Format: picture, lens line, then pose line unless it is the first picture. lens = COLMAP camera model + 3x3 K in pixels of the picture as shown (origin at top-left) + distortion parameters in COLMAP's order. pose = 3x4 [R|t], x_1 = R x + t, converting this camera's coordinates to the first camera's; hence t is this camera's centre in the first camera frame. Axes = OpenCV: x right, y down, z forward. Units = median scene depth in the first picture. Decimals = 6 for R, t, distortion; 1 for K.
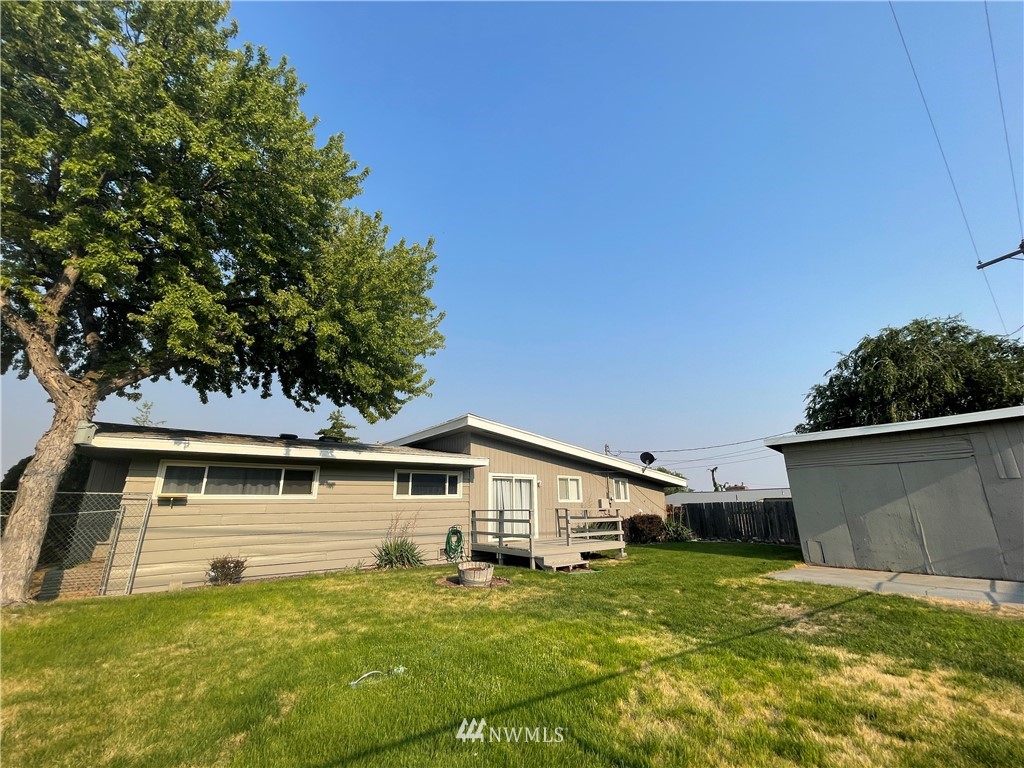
lens RADIAL K [[413.2, 0, 512.2], [0, 413.2, 387.6], [0, 0, 1]] dist [-0.000295, -0.000035]
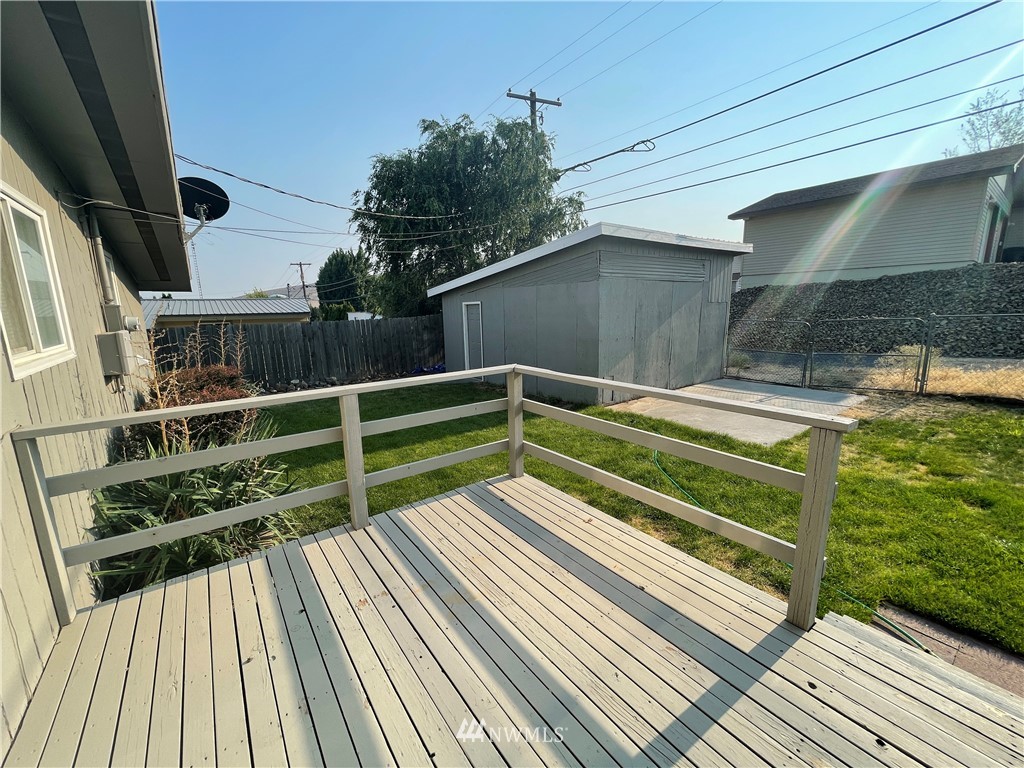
lens RADIAL K [[412.3, 0, 513.0], [0, 412.3, 386.3], [0, 0, 1]] dist [0.002499, 0.000186]
pose [[0.005290, -0.176502, 0.984286, -0.001549], [-0.257279, 0.950924, 0.171902, 0.261647], [-0.966323, -0.254146, -0.040380, 1.024641]]
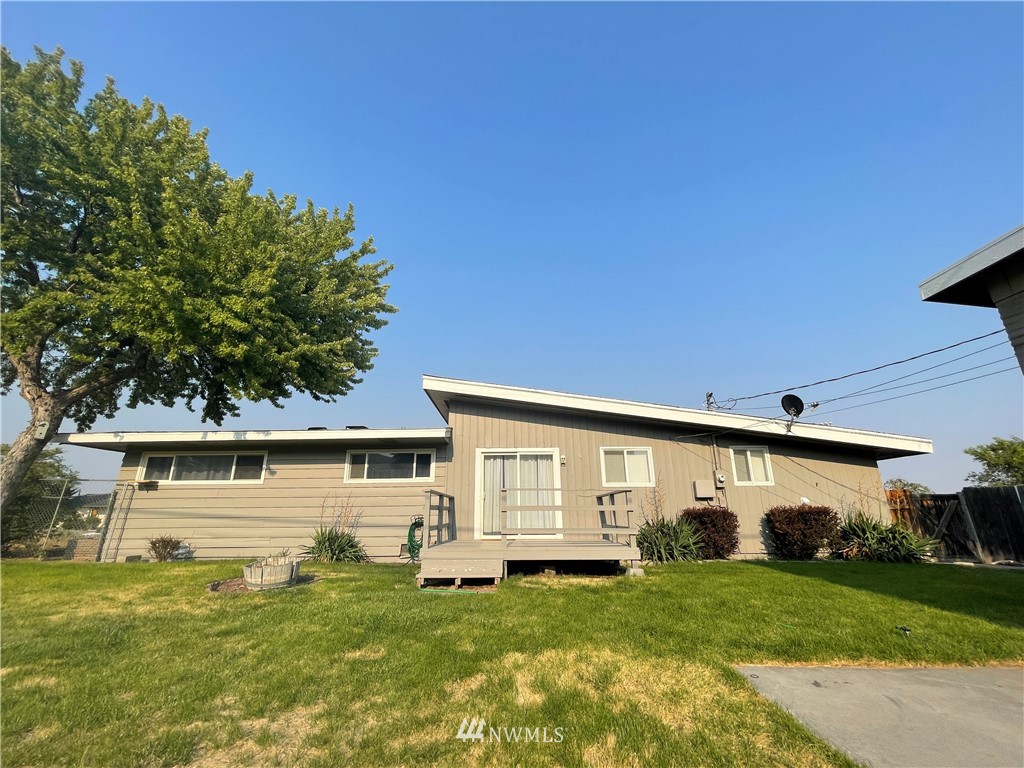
lens RADIAL K [[416.6, 0, 512.0], [0, 416.6, 384.0], [0, 0, 1]] dist [-0.001011, -0.000050]
pose [[0.791132, -0.176691, -0.585568, 0.503645], [0.165077, 0.983520, -0.073743, 0.171082], [0.588948, -0.038324, 0.807262, 0.463171]]
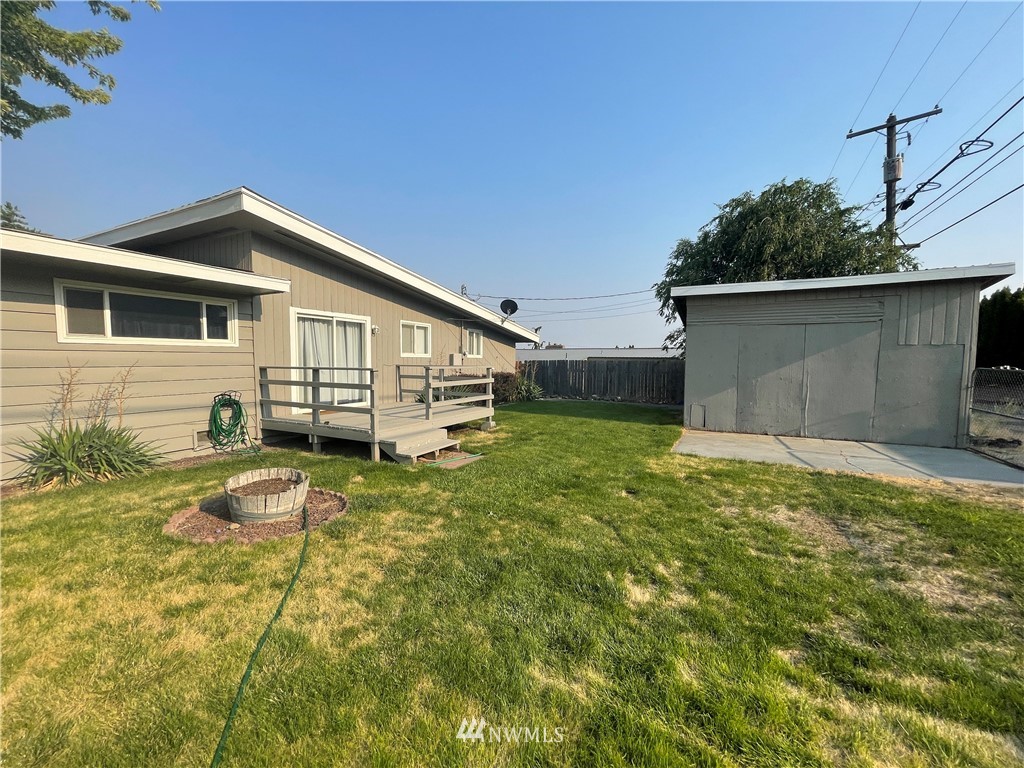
lens RADIAL K [[412.3, 0, 513.0], [0, 412.3, 386.3], [0, 0, 1]] dist [0.002499, 0.000186]
pose [[0.902959, -0.007686, 0.429658, -0.025092], [-0.137152, 0.942394, 0.305095, 0.095879], [-0.407252, -0.334417, 0.849889, 0.349491]]
